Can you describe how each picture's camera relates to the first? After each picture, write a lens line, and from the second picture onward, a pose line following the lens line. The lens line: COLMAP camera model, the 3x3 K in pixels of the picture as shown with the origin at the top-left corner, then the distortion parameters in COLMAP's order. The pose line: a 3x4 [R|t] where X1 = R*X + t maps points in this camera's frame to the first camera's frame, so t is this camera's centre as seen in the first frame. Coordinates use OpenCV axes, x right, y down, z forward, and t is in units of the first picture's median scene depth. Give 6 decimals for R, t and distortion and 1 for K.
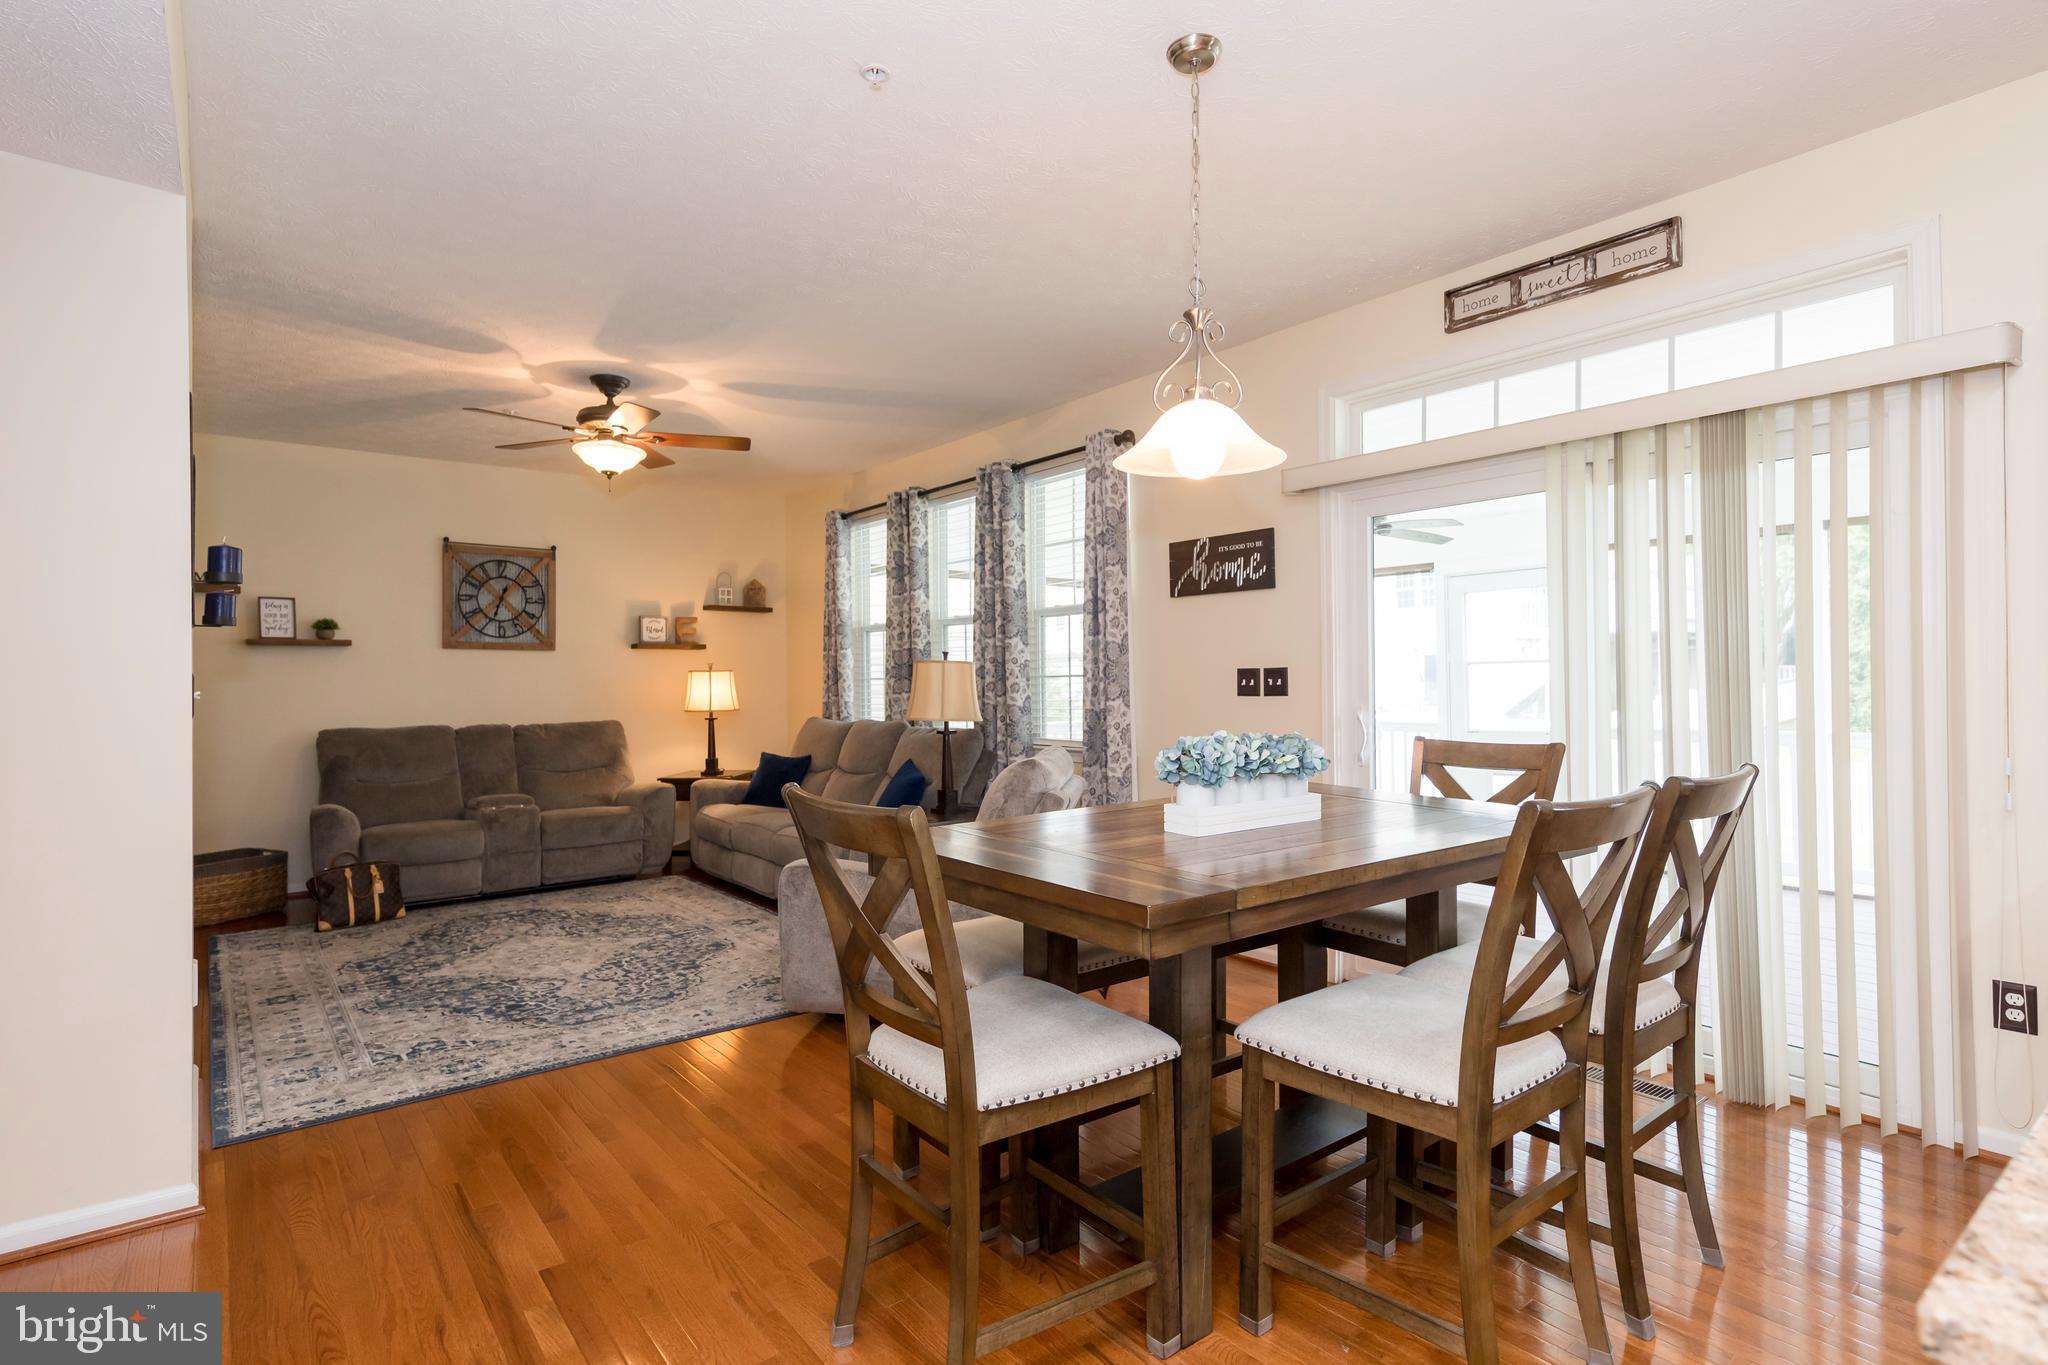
lens RADIAL K [[1017.1, 0, 1016.0], [0, 1017.1, 675.2], [0, 0, 1]] dist [0.015237, -0.003253]
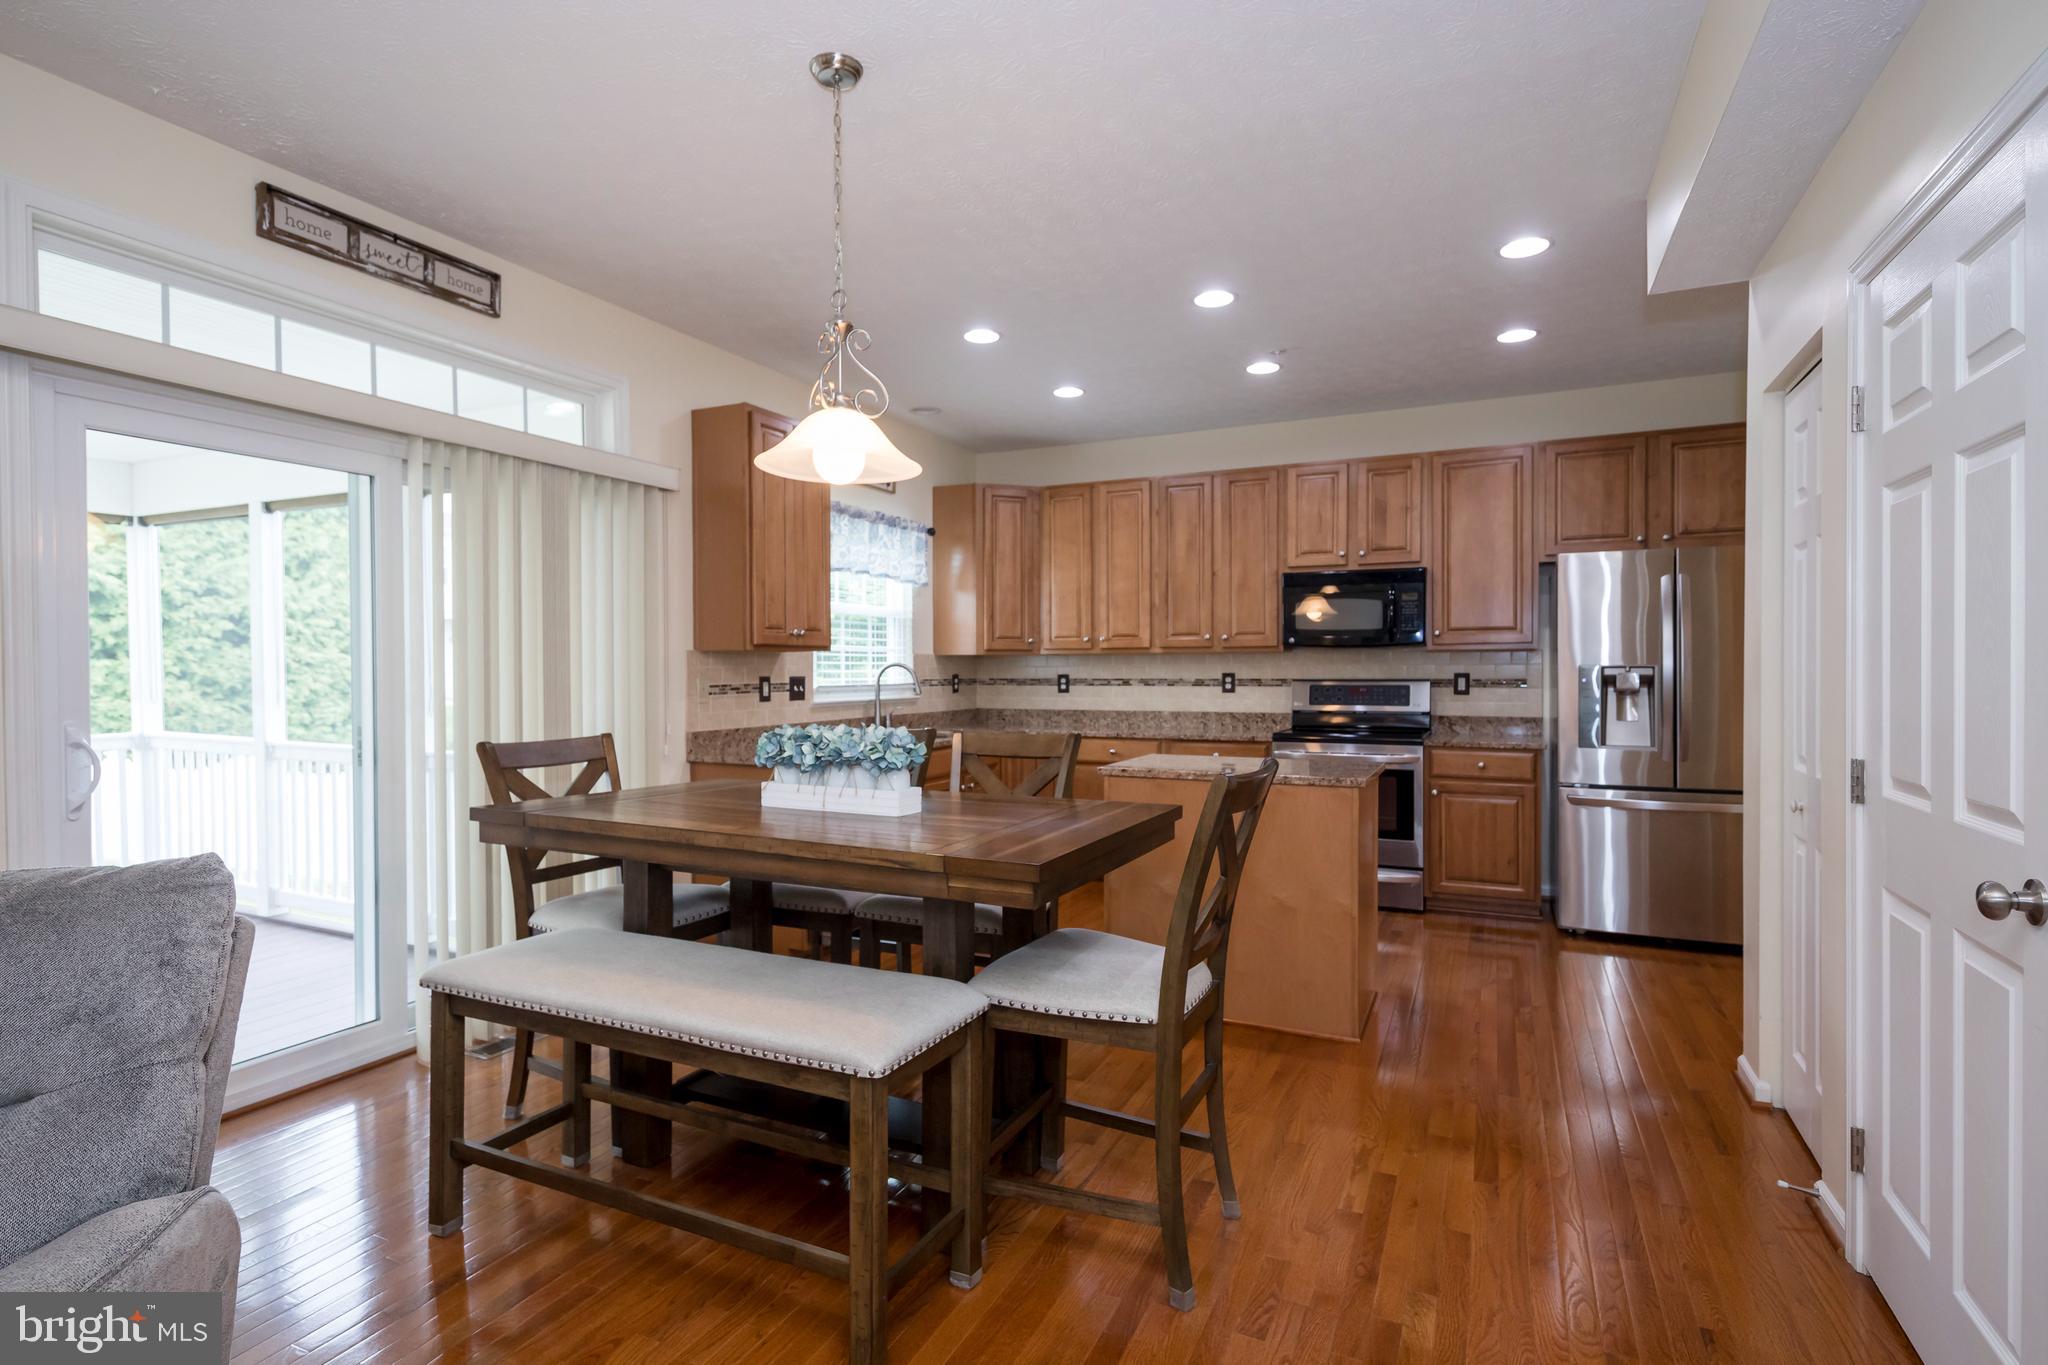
lens RADIAL K [[1017.1, 0, 1022.5], [0, 1017.1, 671.4], [0, 0, 1]] dist [0.015237, -0.003253]
pose [[-0.456418, 0.008406, 0.889726, -0.427926], [0.003780, 0.999965, -0.007508, 0.004579], [-0.889758, -0.000064, -0.456433, 0.671629]]
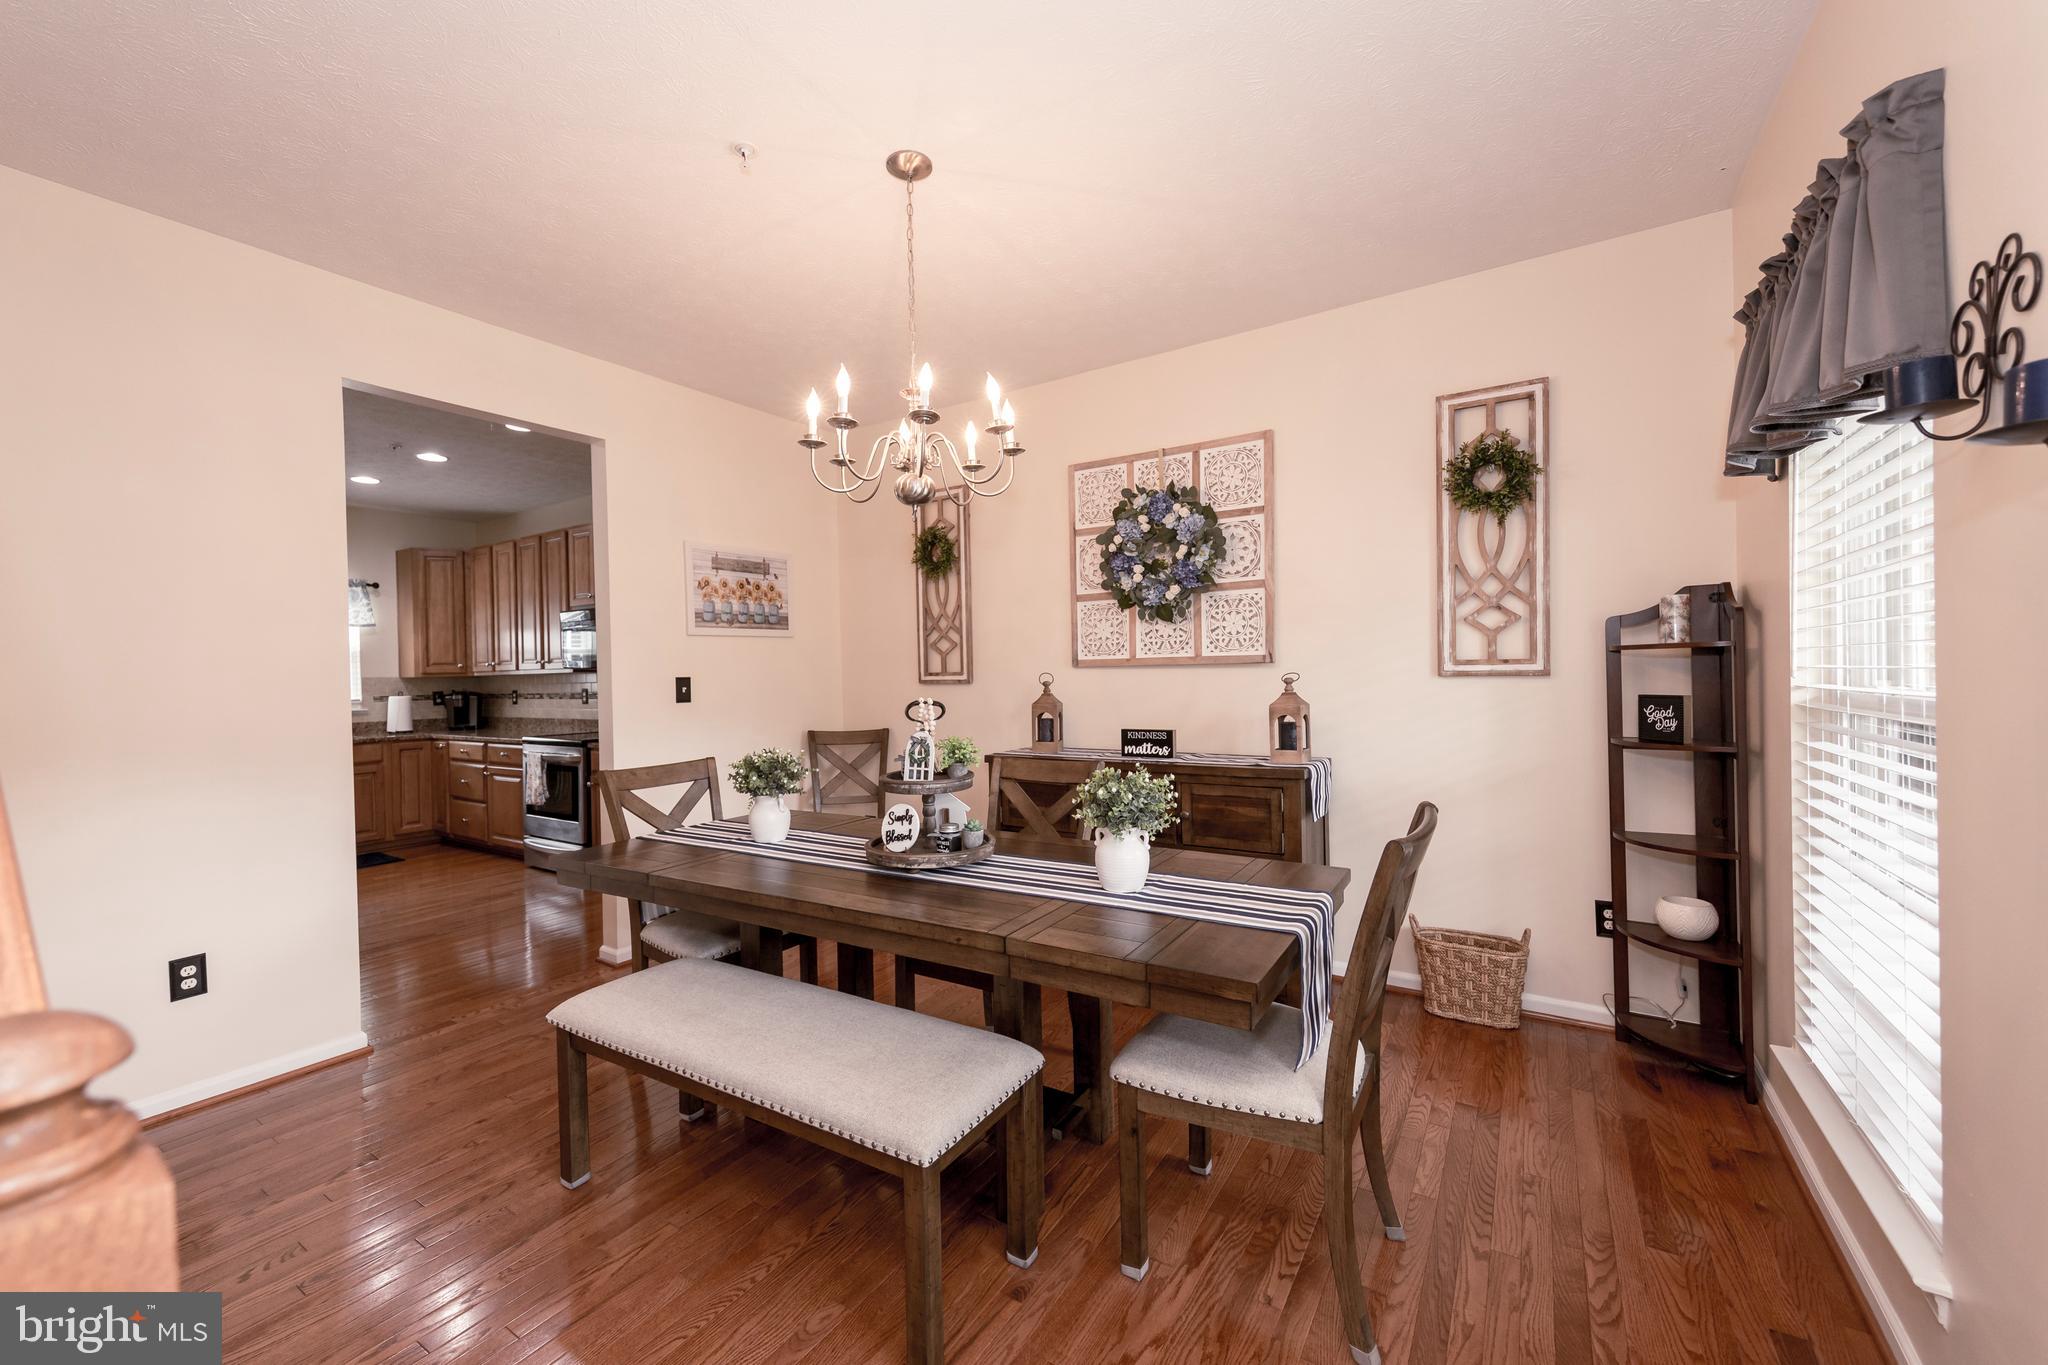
lens RADIAL K [[797.8, 0, 1028.1], [0, 797.8, 681.6], [0, 0, 1]] dist [0.000671, -0.000080]
pose [[-0.341171, 0.004586, 0.939990, -0.889197], [0.017928, 0.999838, 0.001629, -0.003204], [-0.939830, 0.017408, -0.341198, -0.416988]]
